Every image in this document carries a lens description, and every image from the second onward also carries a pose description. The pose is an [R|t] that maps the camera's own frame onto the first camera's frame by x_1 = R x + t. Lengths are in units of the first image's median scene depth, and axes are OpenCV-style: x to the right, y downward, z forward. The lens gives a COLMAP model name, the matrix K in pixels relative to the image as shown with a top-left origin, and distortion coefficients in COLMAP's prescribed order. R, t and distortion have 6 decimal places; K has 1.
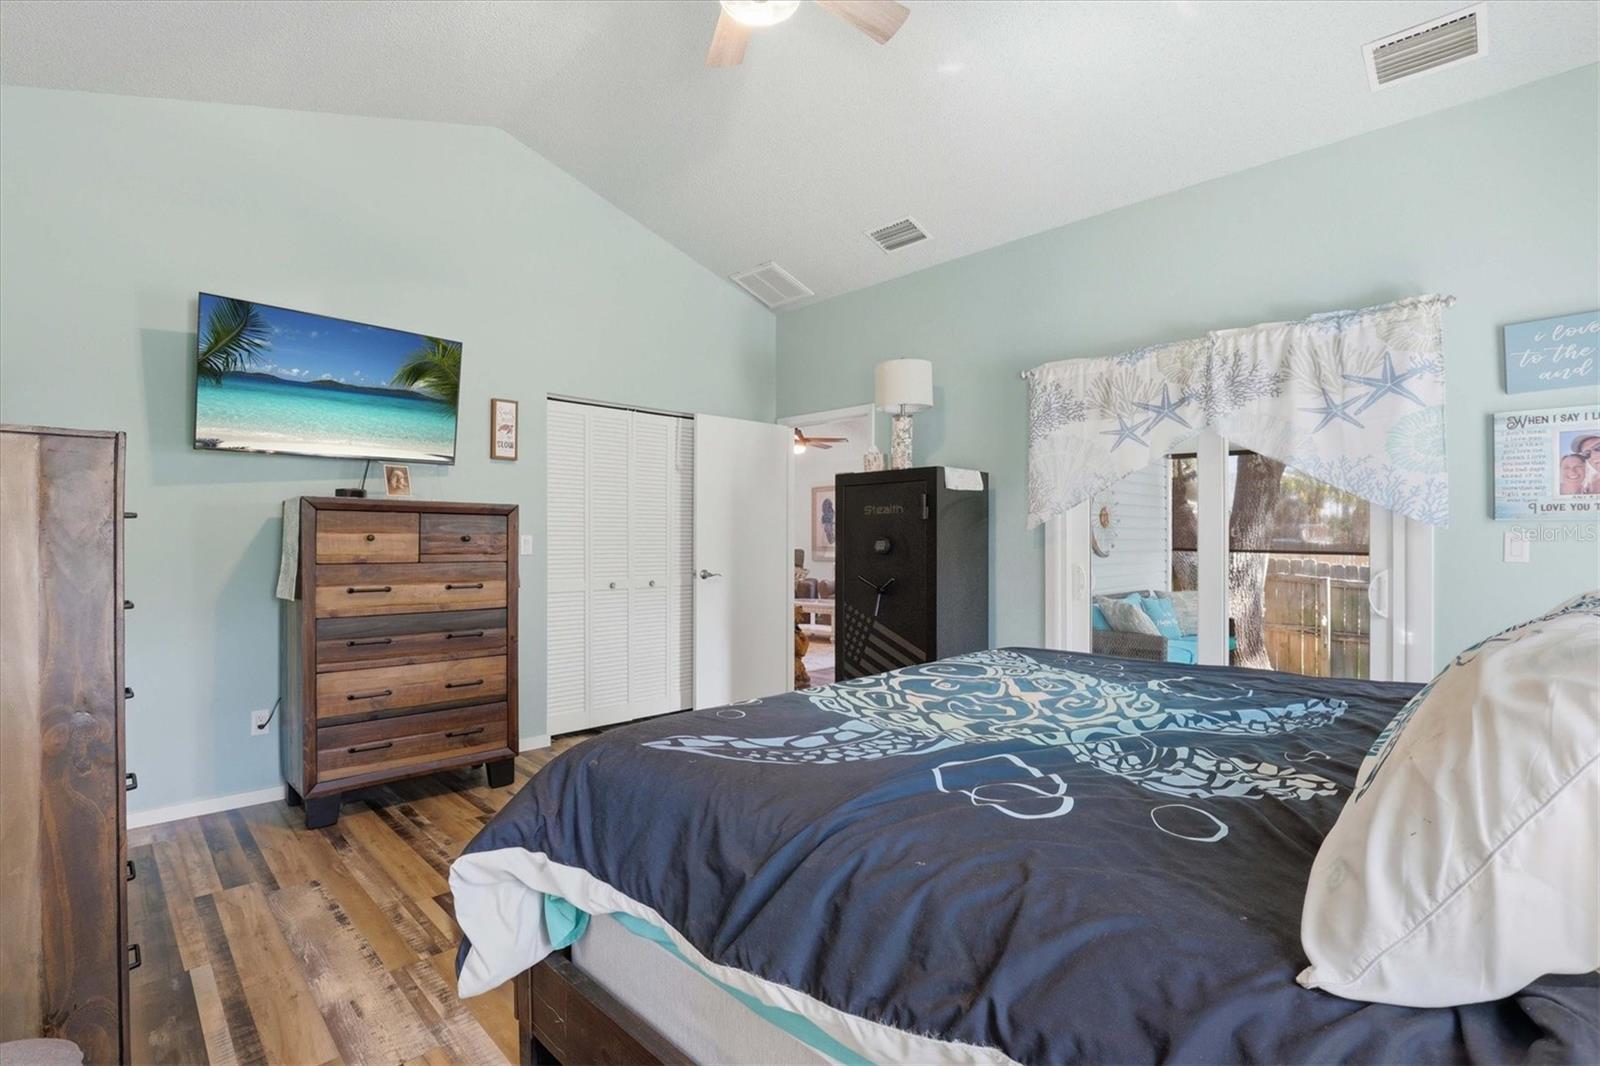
lens RADIAL K [[739.5, 0, 801.8], [0, 739.5, 524.2], [0, 0, 1]] dist [-0.032934, 0.003484]
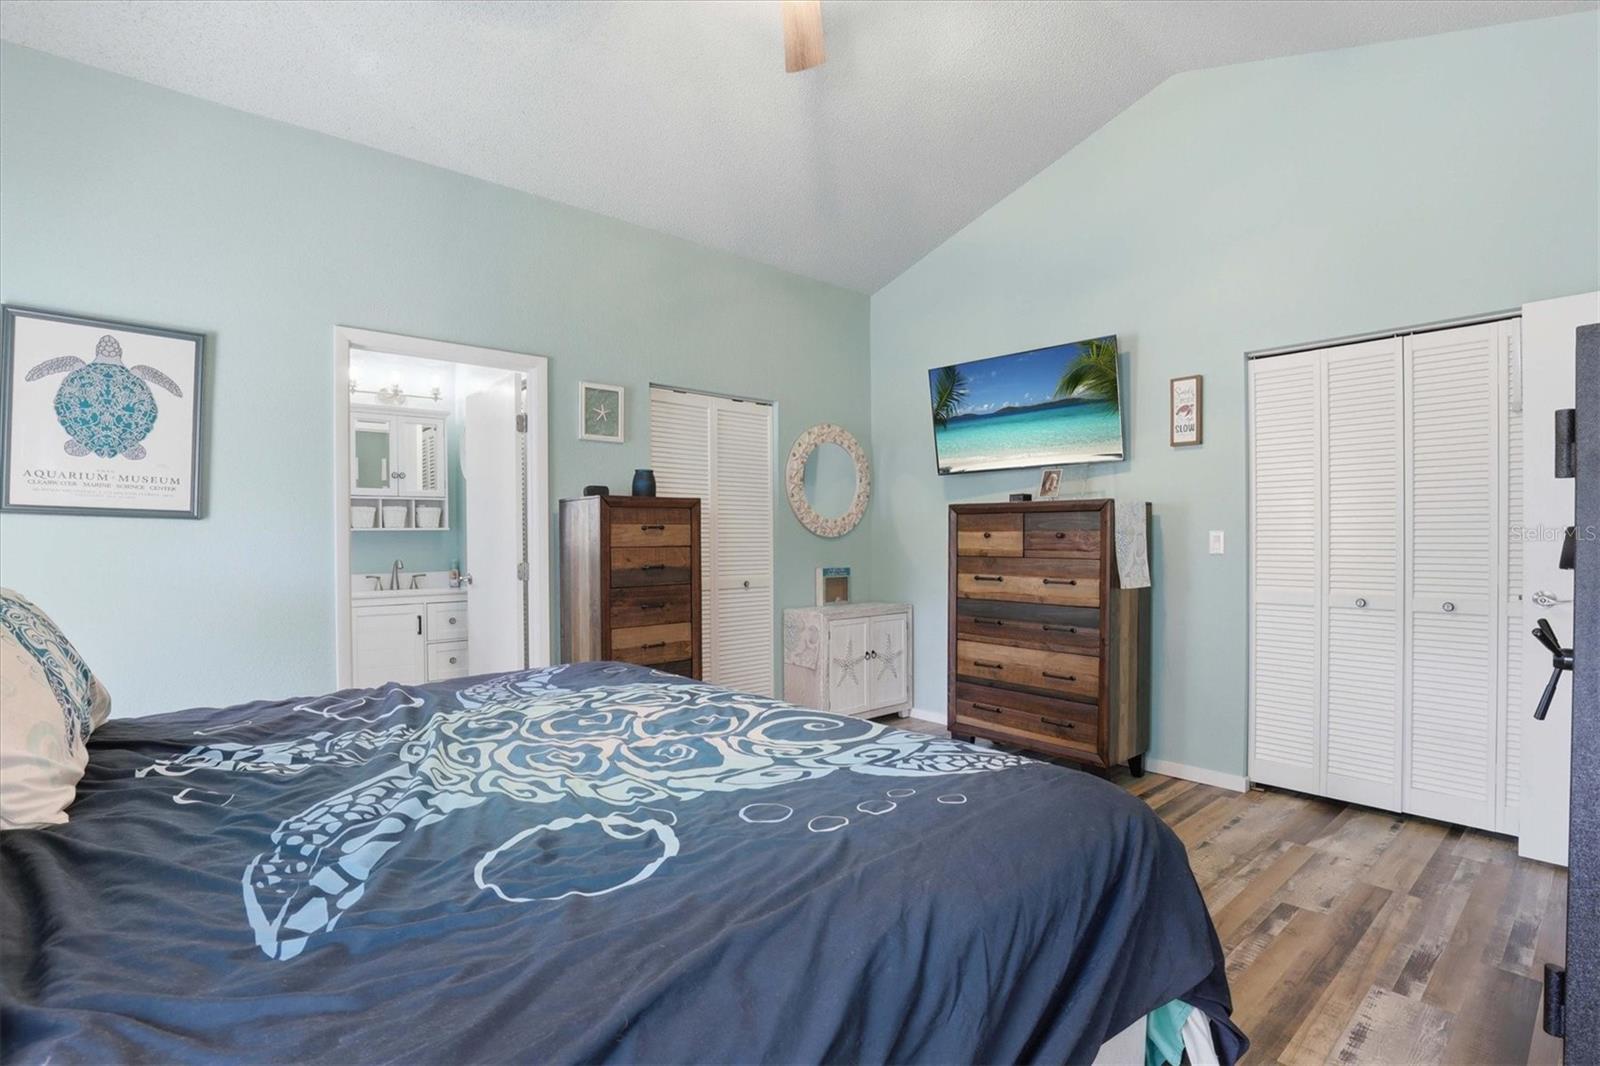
lens RADIAL K [[739.5, 0, 799.5], [0, 739.5, 536.5], [0, 0, 1]] dist [-0.032934, 0.003484]
pose [[-0.045650, -0.003693, -0.998951, 0.603587], [0.020812, 0.999773, -0.004647, 0.018552], [0.998741, -0.021002, -0.045562, 0.701410]]
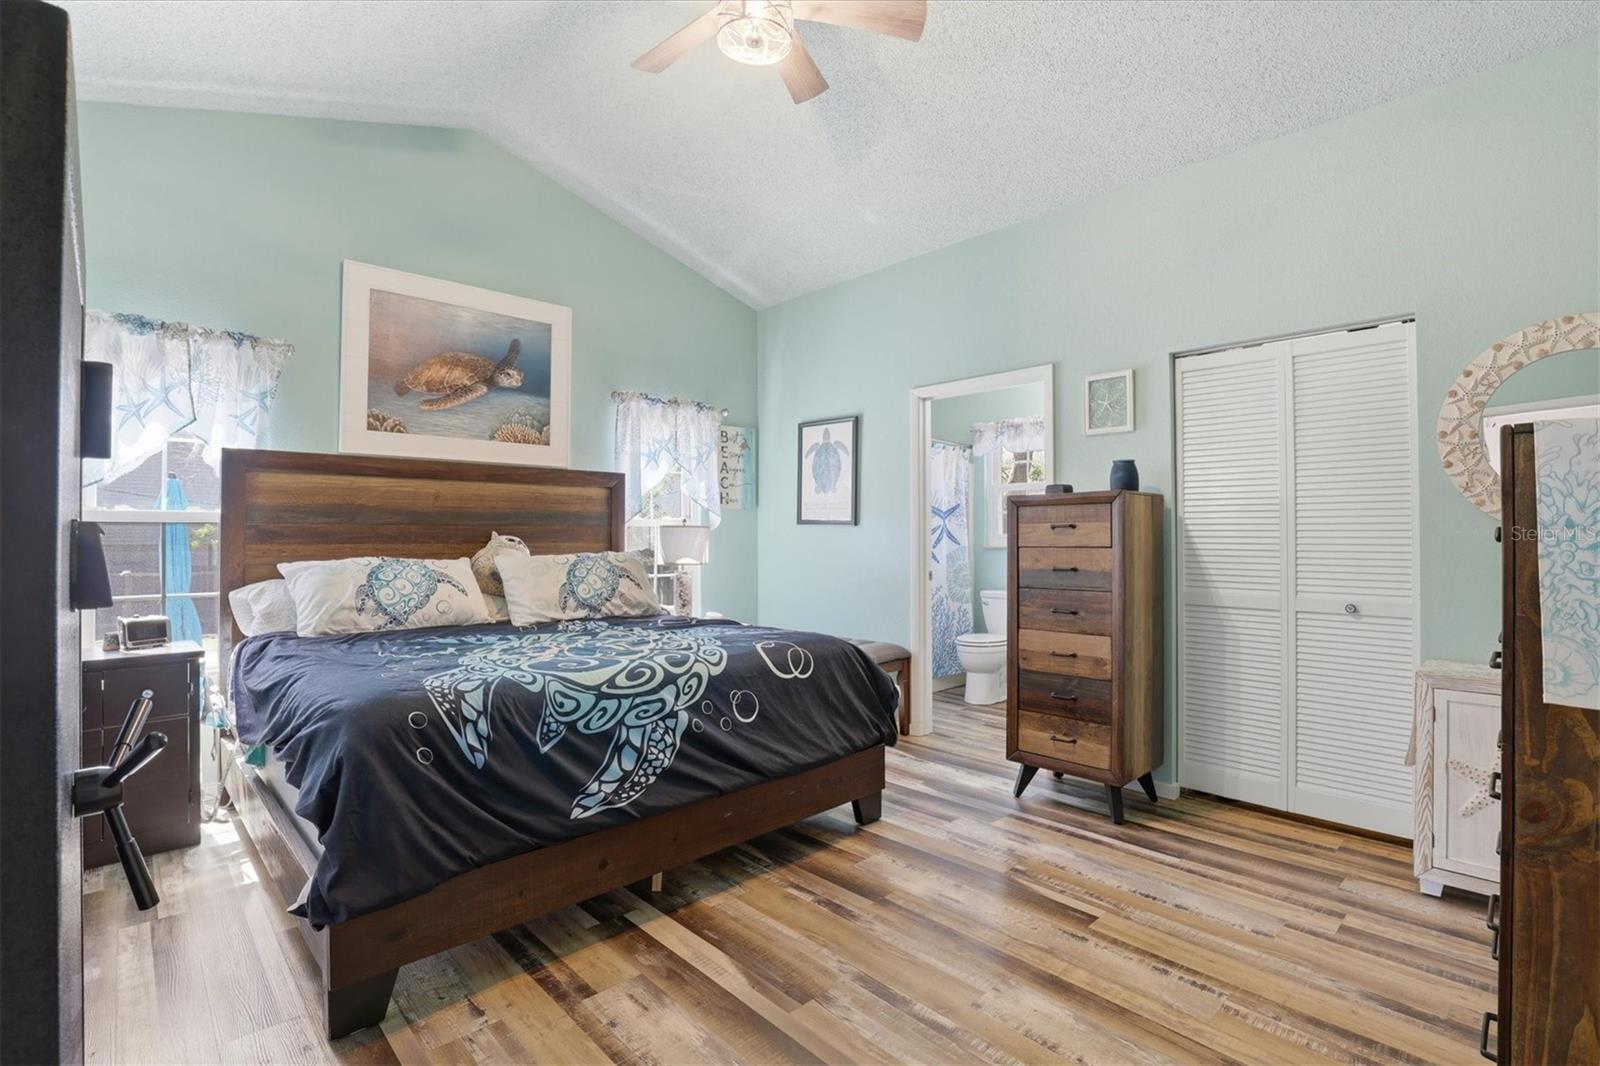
lens RADIAL K [[739.5, 0, 797.4], [0, 739.5, 531.8], [0, 0, 1]] dist [-0.032934, 0.003484]
pose [[-0.999849, -0.004554, 0.016761, -0.095263], [-0.004940, 0.999723, -0.023022, 0.027760], [-0.016651, -0.023102, -0.999594, 1.414346]]
